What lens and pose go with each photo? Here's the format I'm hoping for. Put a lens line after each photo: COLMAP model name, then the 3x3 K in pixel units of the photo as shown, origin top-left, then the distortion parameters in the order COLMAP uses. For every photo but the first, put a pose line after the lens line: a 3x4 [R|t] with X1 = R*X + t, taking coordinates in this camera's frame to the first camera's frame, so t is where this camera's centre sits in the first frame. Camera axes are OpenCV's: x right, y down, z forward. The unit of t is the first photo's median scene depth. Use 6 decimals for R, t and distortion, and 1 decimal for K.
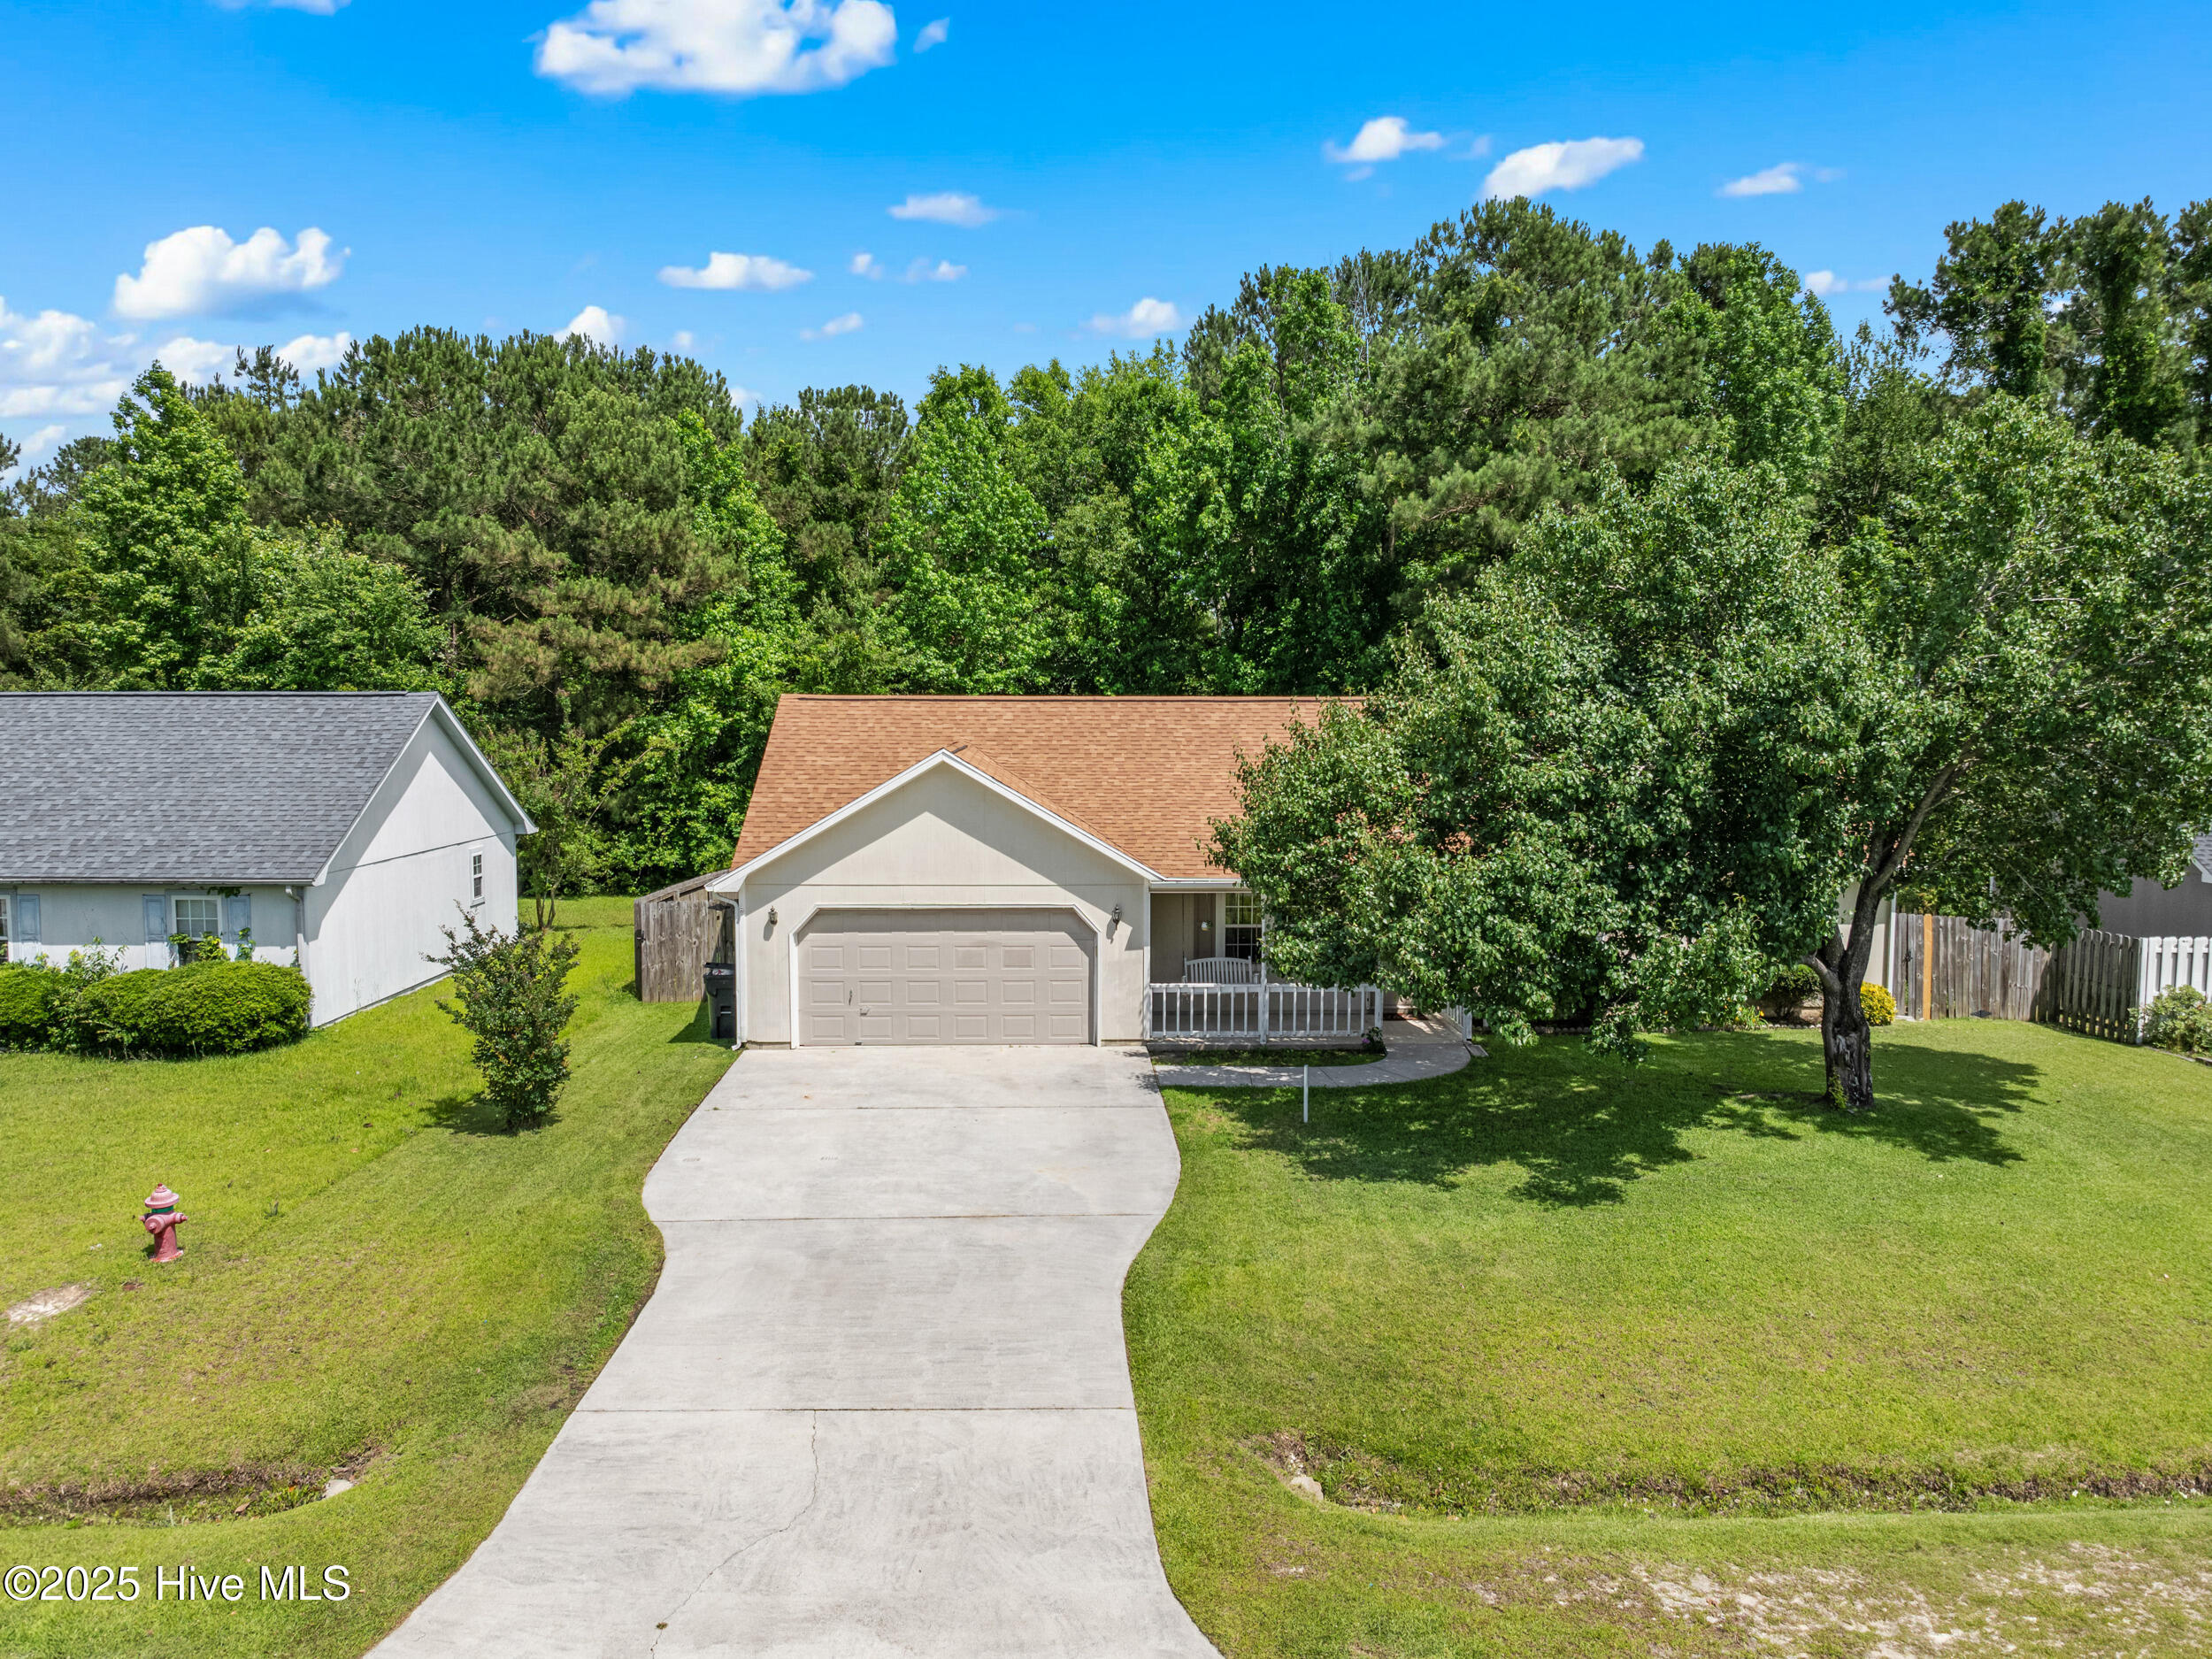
lens RADIAL K [[1560.8, 0, 1121.5], [0, 1560.8, 824.4], [0, 0, 1]] dist [-0.048812, 0.002522]
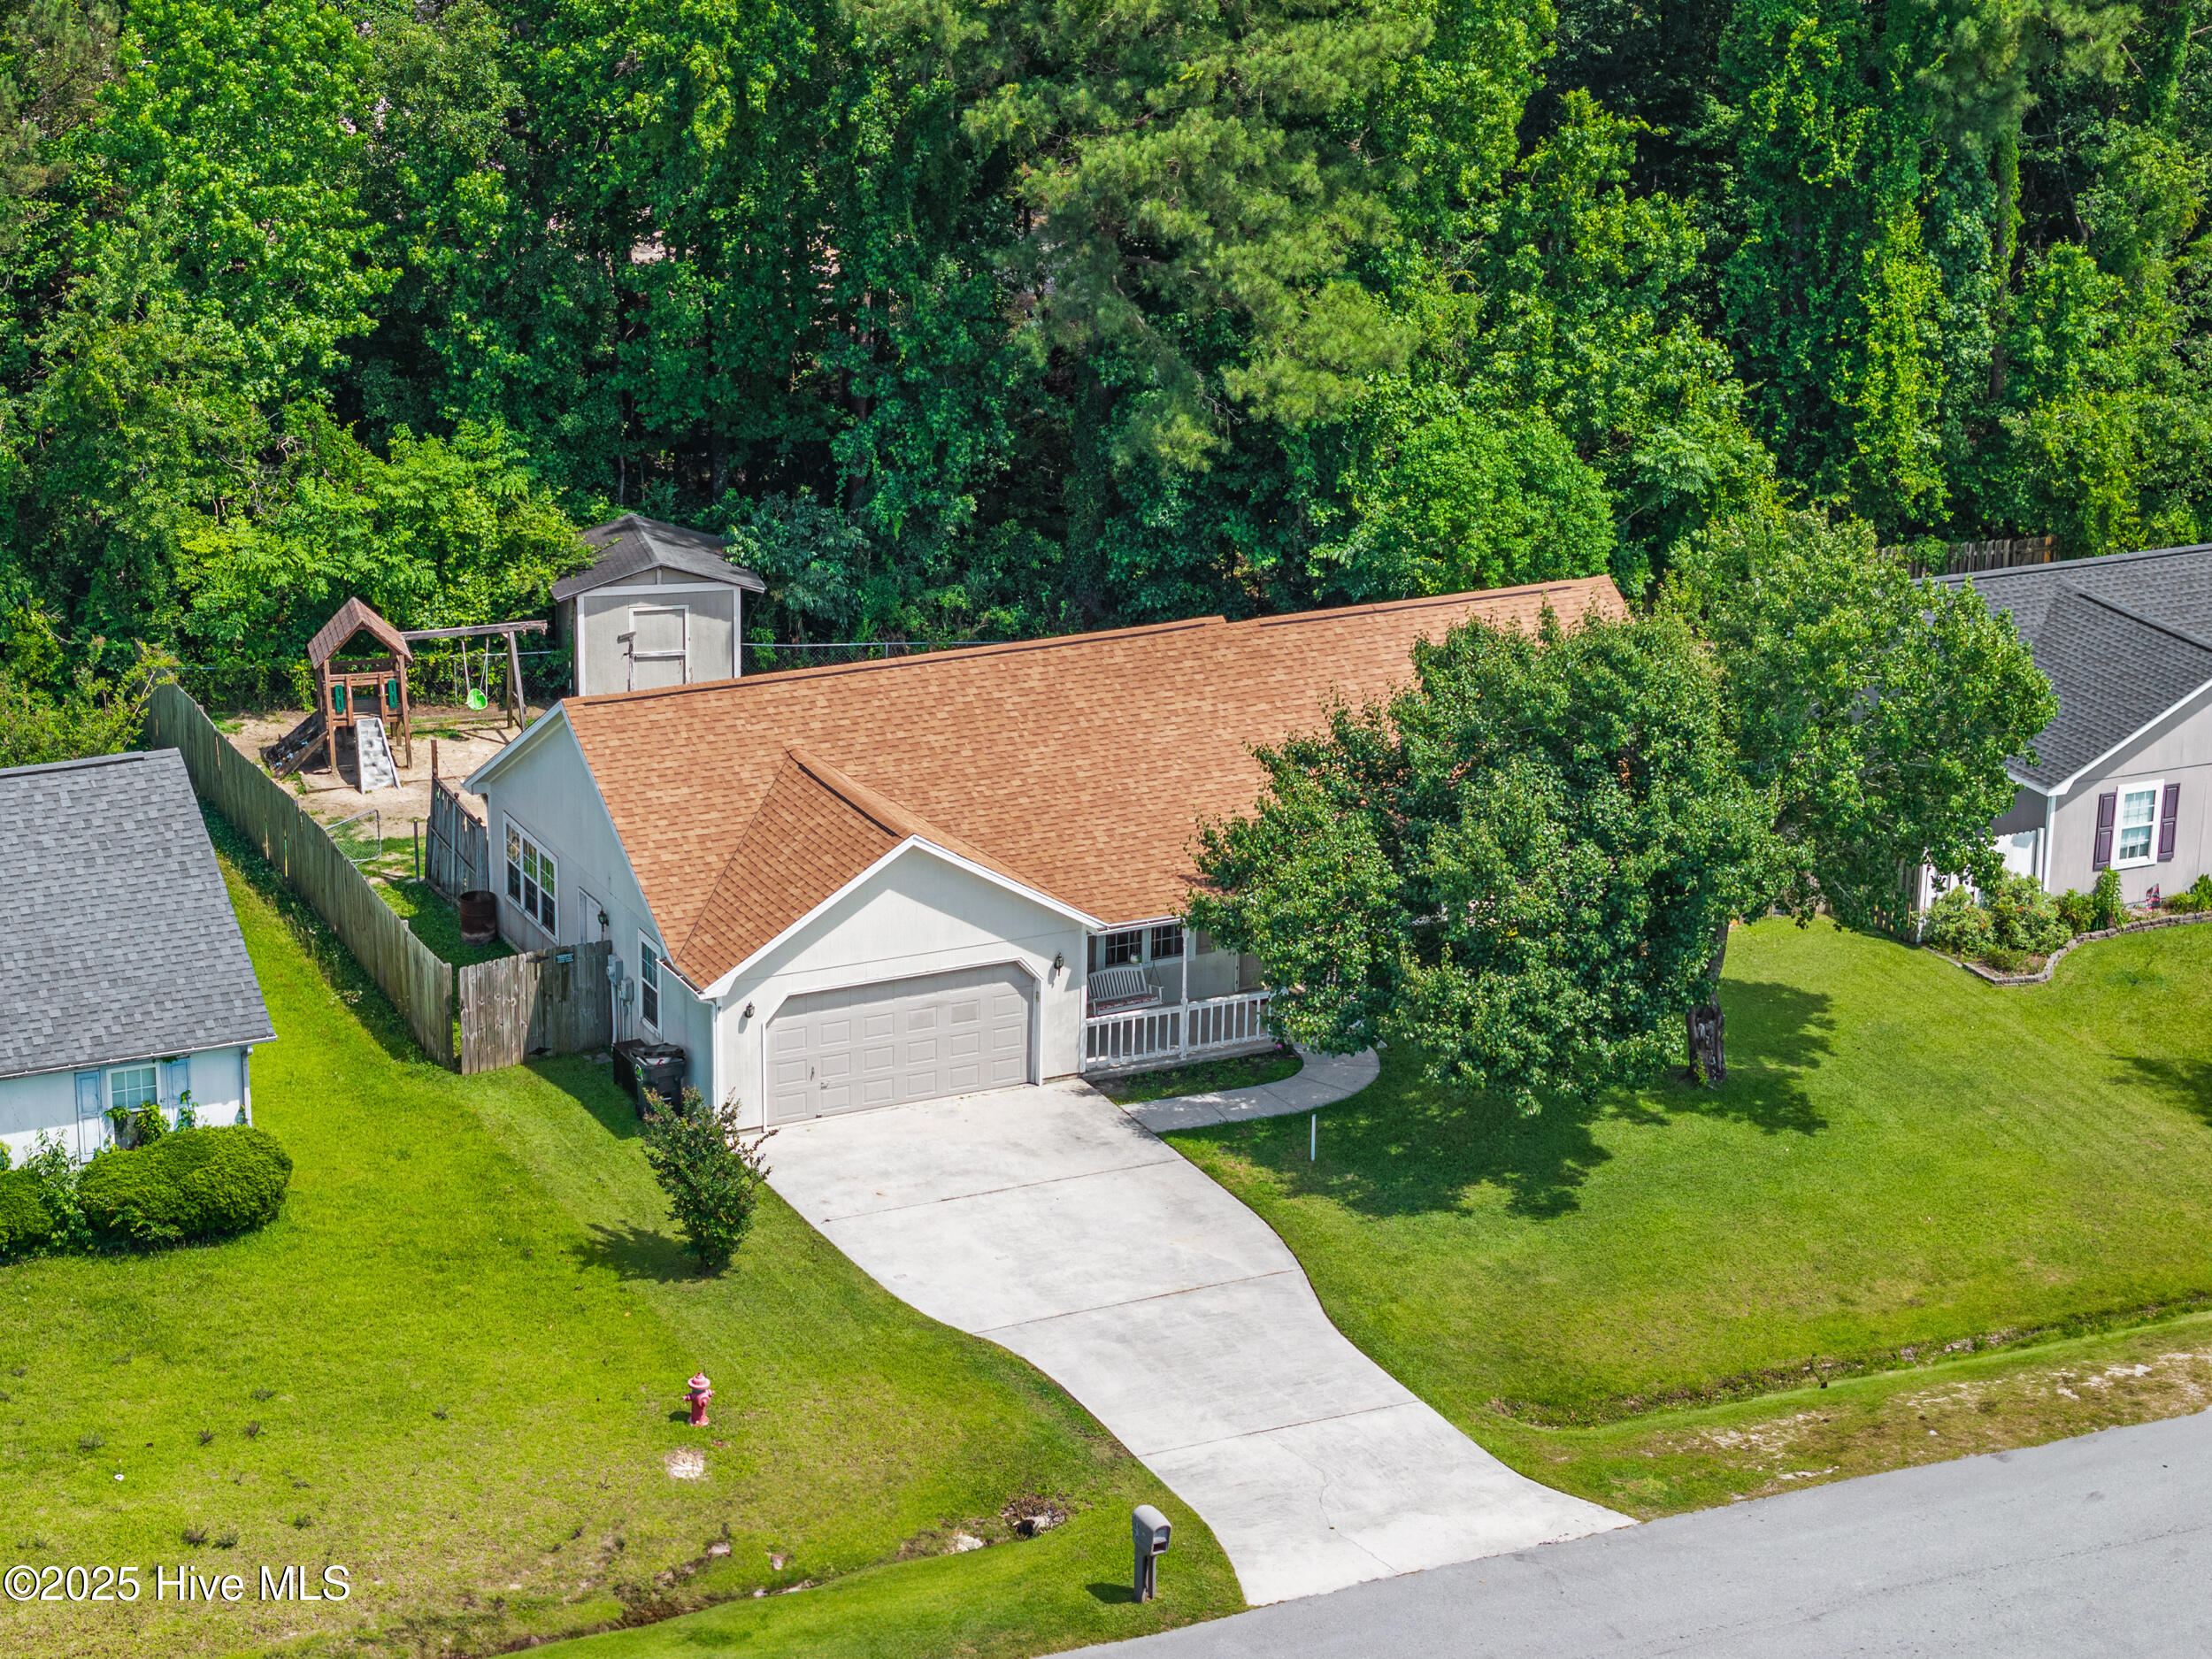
lens RADIAL K [[4454.7, 0, 1106.0], [0, 4454.7, 829.5], [0, 0, 1]] dist [-0.067181, -0.081258]
pose [[0.917173, -0.115710, 0.381320, -1.086978], [0.018215, 0.968087, 0.249951, -0.761092], [-0.398073, -0.222303, 0.890011, -1.606726]]
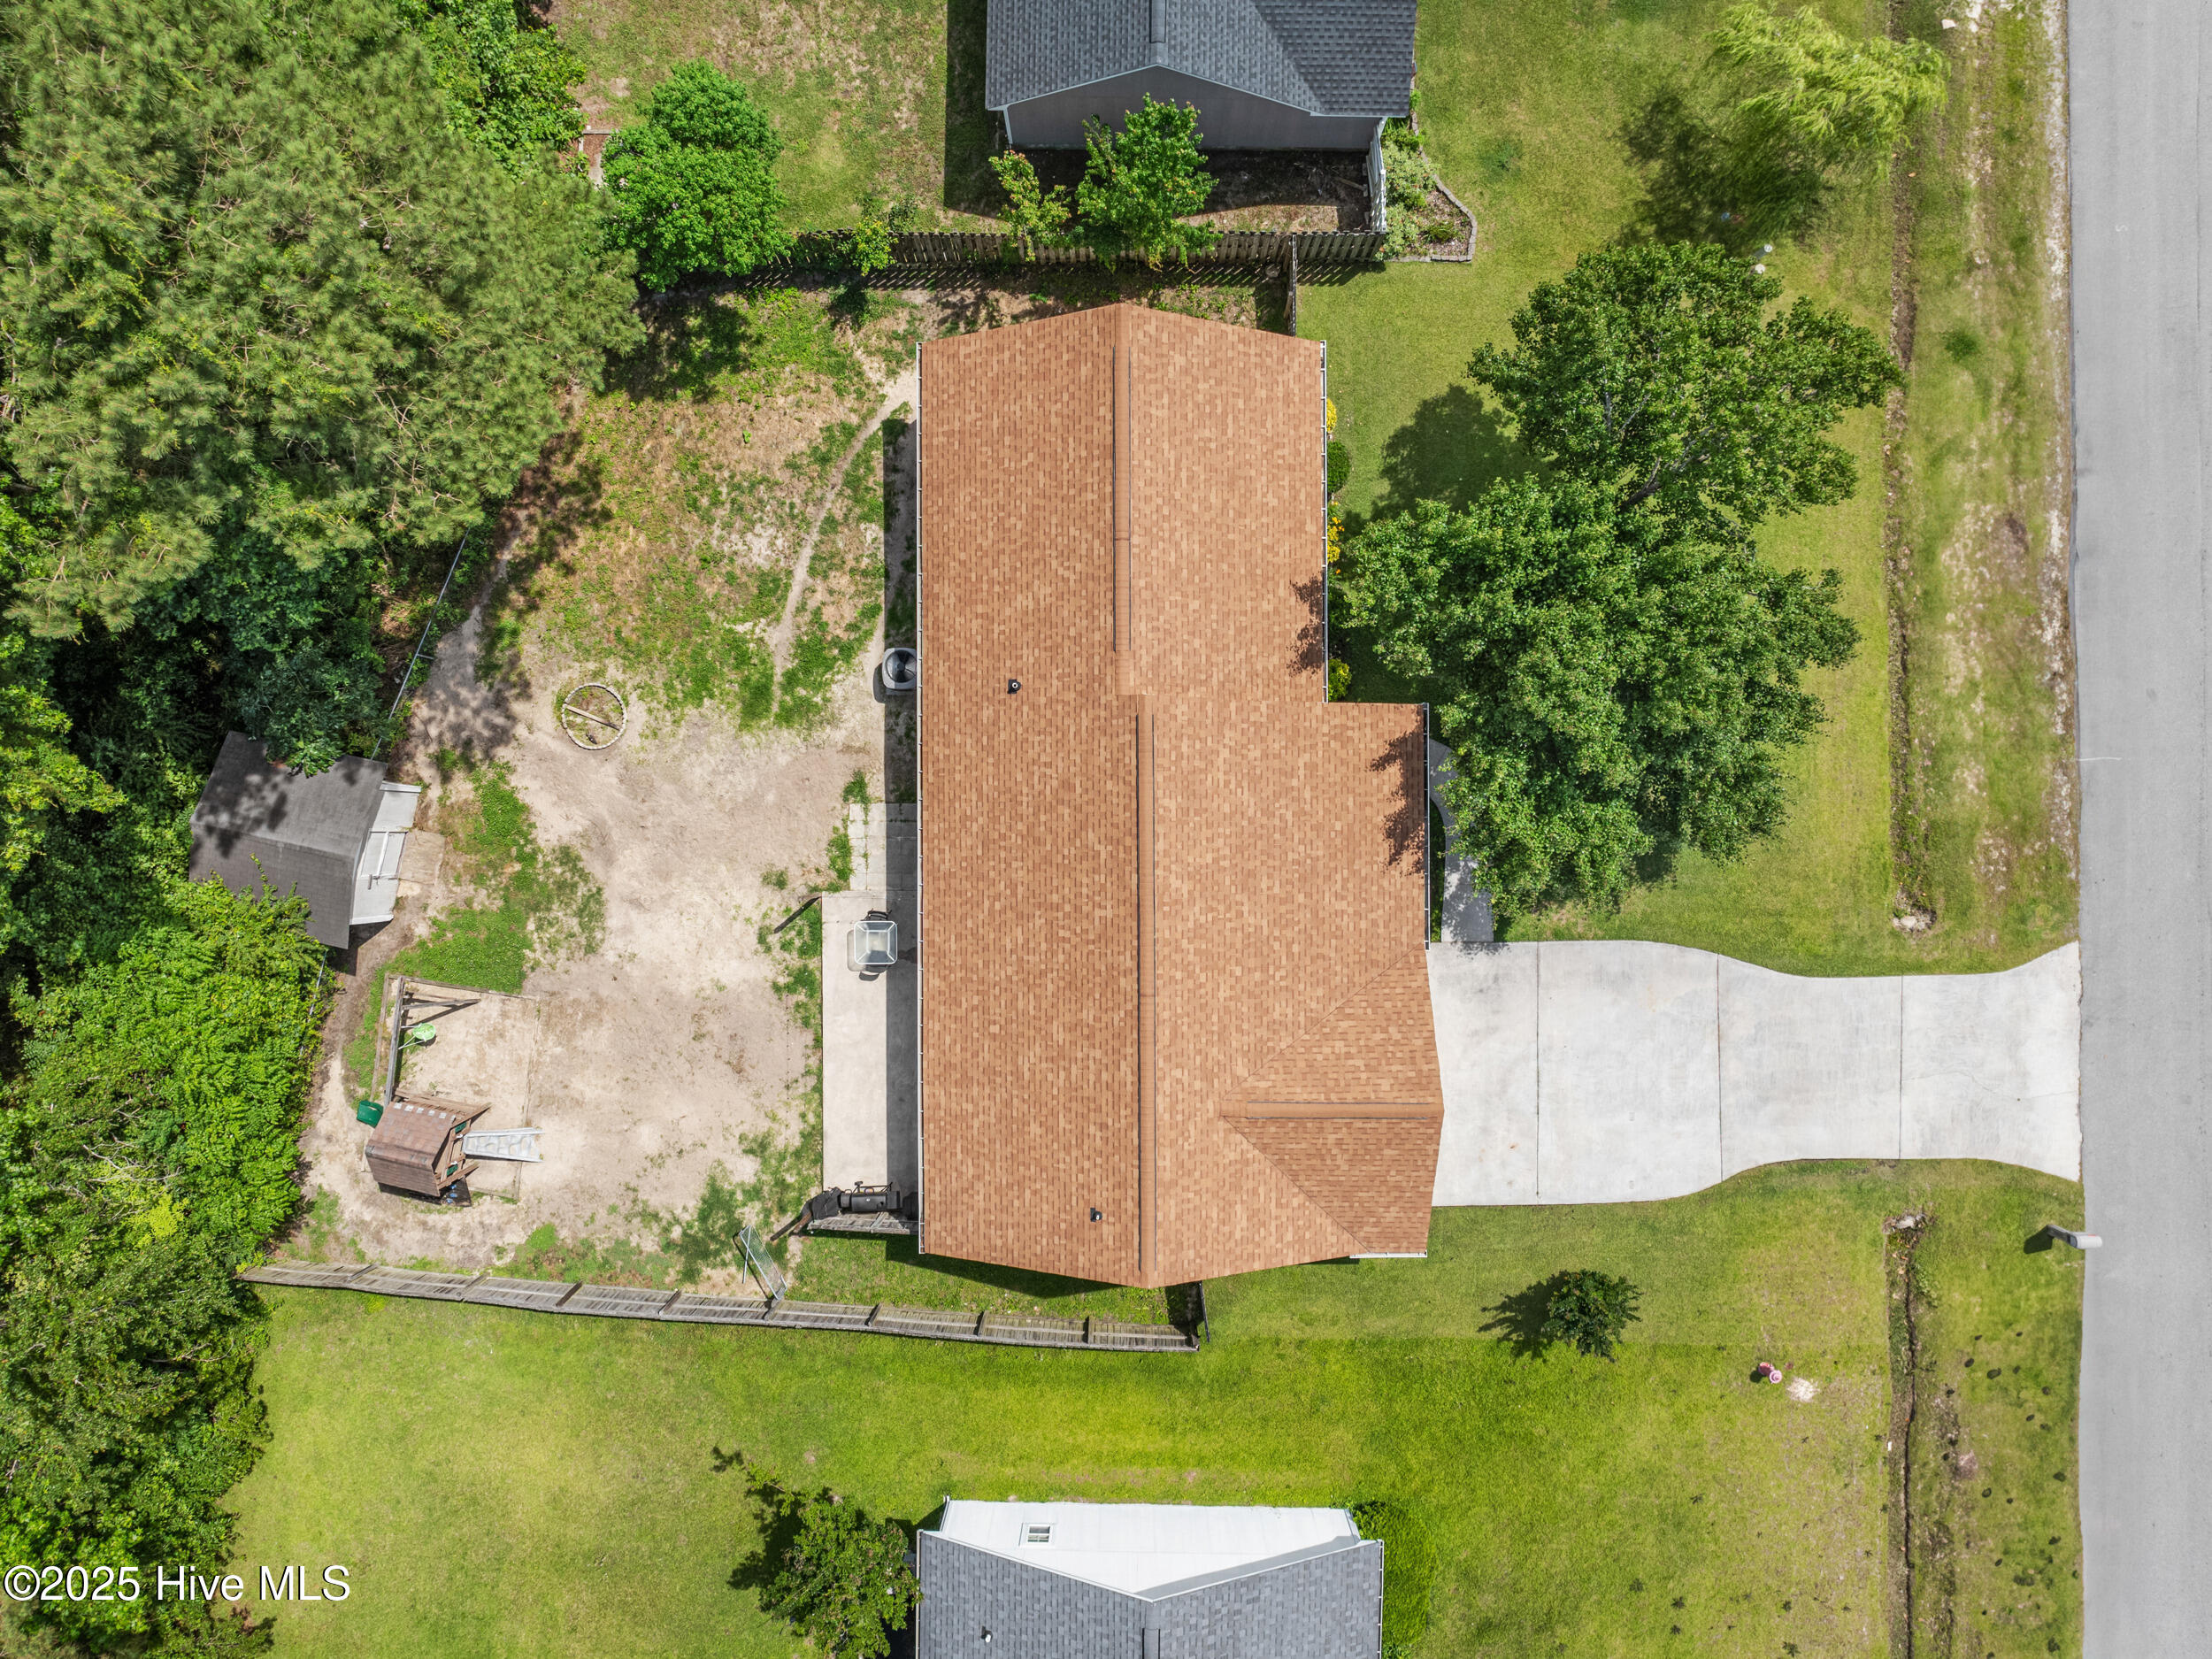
lens RADIAL K [[1560.8, 0, 1121.5], [0, 1560.8, 824.4], [0, 0, 1]] dist [-0.048812, 0.002522]
pose [[0.028126, -0.999588, 0.005765, 0.140140], [0.058432, 0.007401, 0.998264, -1.384730], [-0.997895, -0.027740, 0.058616, 1.217692]]
